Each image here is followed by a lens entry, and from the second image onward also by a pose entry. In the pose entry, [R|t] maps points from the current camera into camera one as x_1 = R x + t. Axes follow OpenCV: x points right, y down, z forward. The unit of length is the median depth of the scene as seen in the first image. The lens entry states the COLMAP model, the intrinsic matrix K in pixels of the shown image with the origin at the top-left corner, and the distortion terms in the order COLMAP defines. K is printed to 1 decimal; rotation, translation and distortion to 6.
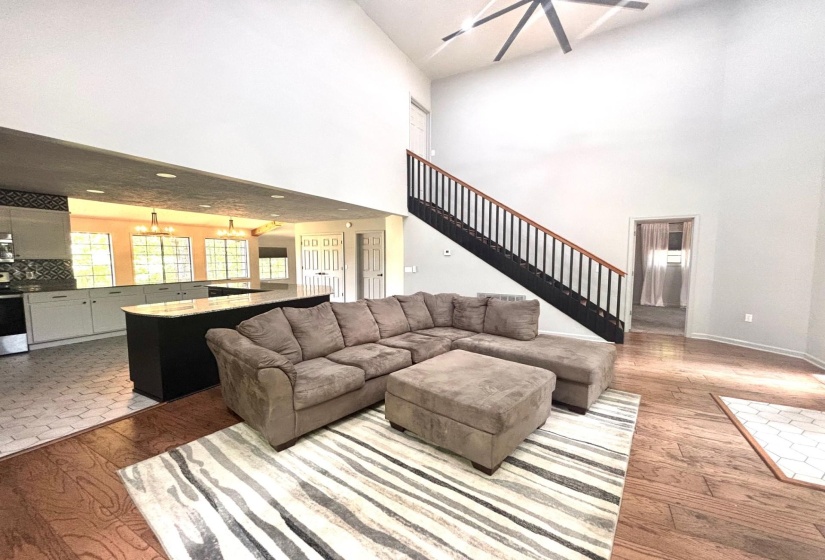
lens RADIAL K [[330.1, 0, 411.8], [0, 330.1, 288.2], [0, 0, 1]] dist [0.008895, -0.004446]
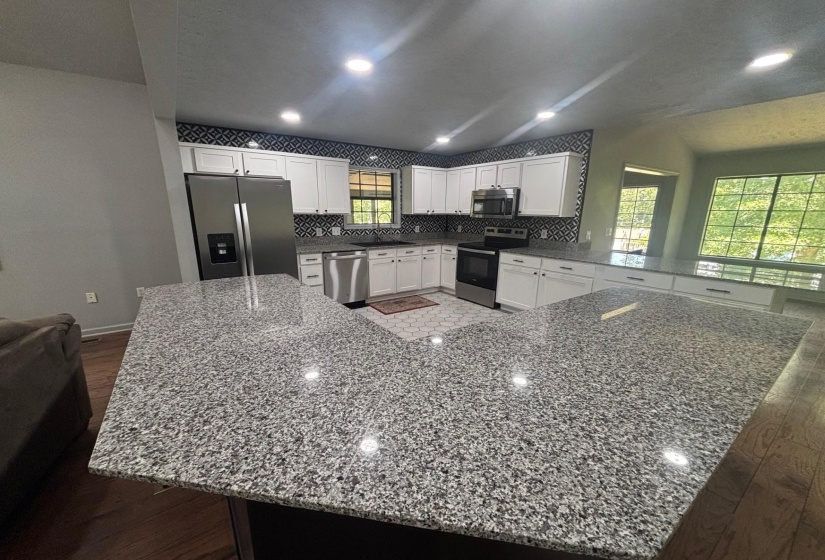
lens RADIAL K [[330.1, 0, 411.8], [0, 330.1, 288.2], [0, 0, 1]] dist [0.008895, -0.004446]
pose [[-0.437641, 0.206481, -0.875121, -0.145514], [-0.089943, 0.958341, 0.271097, -0.097462], [0.894640, 0.197354, -0.400837, 0.945038]]
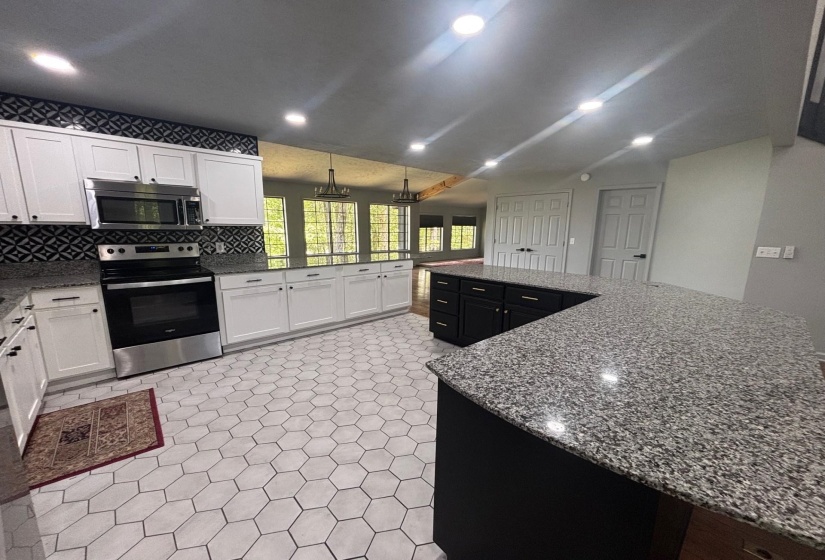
lens RADIAL K [[330.1, 0, 411.8], [0, 330.1, 288.2], [0, 0, 1]] dist [0.008895, -0.004446]
pose [[0.948012, 0.066389, -0.311234, -0.450129], [-0.038496, 0.994739, 0.094928, -0.031604], [0.315899, -0.078012, 0.945580, 0.378076]]
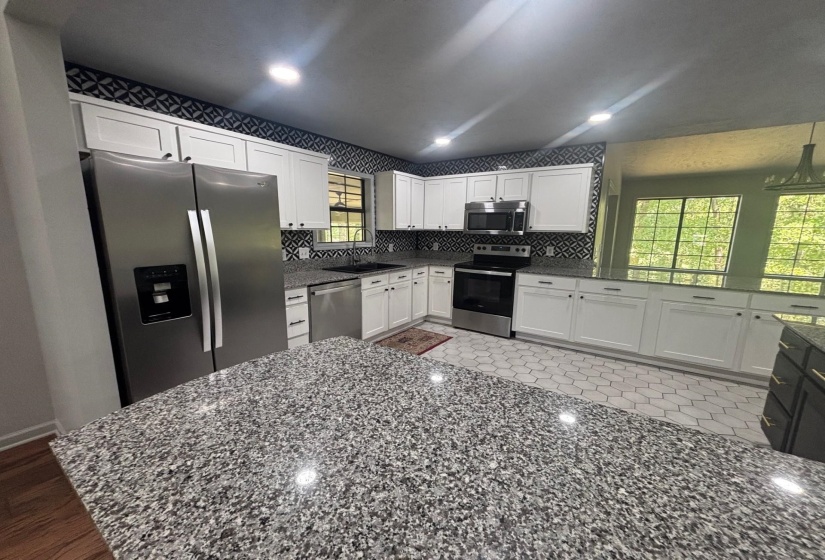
lens RADIAL K [[330.1, 0, 411.8], [0, 330.1, 288.2], [0, 0, 1]] dist [0.008895, -0.004446]
pose [[-0.101823, 0.179855, -0.978409, -0.246776], [-0.102735, 0.976361, 0.190171, -0.062690], [0.989484, 0.119880, -0.080939, 0.647621]]
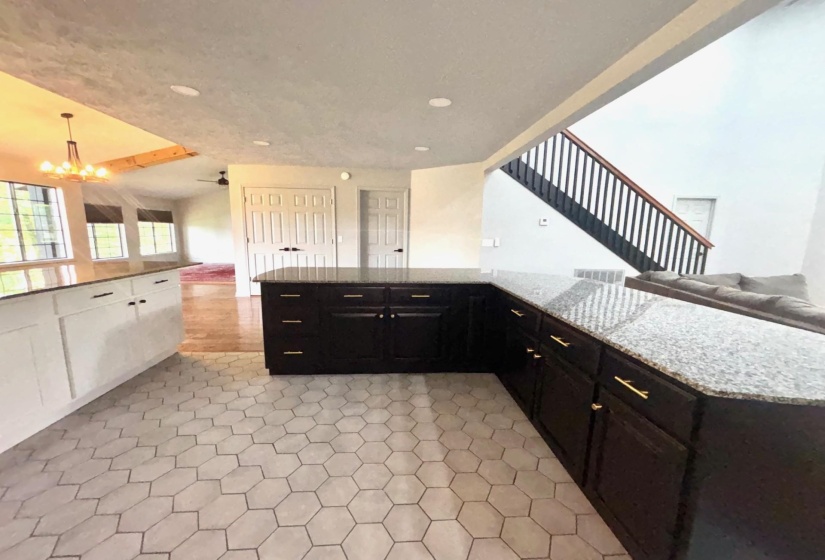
lens RADIAL K [[330.1, 0, 411.8], [0, 330.1, 288.2], [0, 0, 1]] dist [0.008895, -0.004446]
pose [[0.839215, -0.077163, 0.538297, -0.692861], [0.034113, 0.995402, 0.089505, -0.028939], [-0.542728, -0.056751, 0.837989, 0.523679]]
